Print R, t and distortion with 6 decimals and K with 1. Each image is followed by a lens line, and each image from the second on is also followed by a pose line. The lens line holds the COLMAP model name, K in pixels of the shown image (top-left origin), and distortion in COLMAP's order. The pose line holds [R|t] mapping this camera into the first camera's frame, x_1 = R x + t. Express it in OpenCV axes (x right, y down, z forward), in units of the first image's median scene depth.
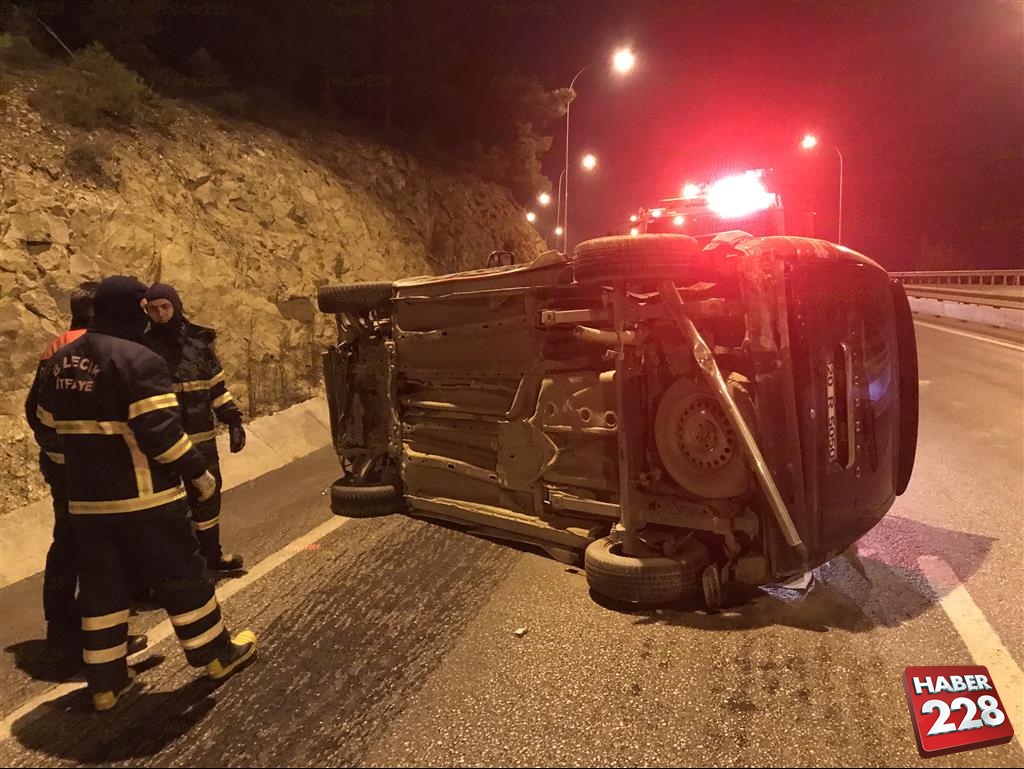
lens RADIAL K [[843.9, 0, 509.1], [0, 843.9, 383.8], [0, 0, 1]] dist [0.008275, -0.006042]
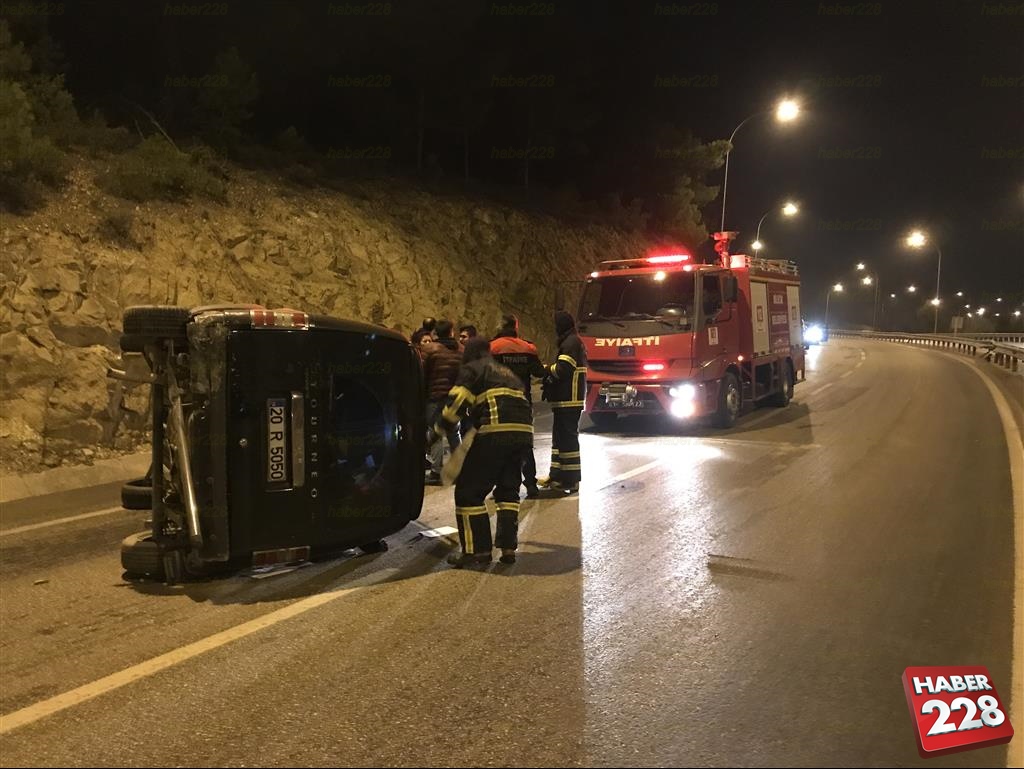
lens RADIAL K [[843.9, 0, 515.1], [0, 843.9, 384.3], [0, 0, 1]] dist [0.008275, -0.006042]
pose [[0.963239, 0.053524, -0.263258, 0.339484], [-0.066523, 0.996954, -0.040709, -0.009637], [0.260278, 0.056725, 0.963866, -0.055493]]
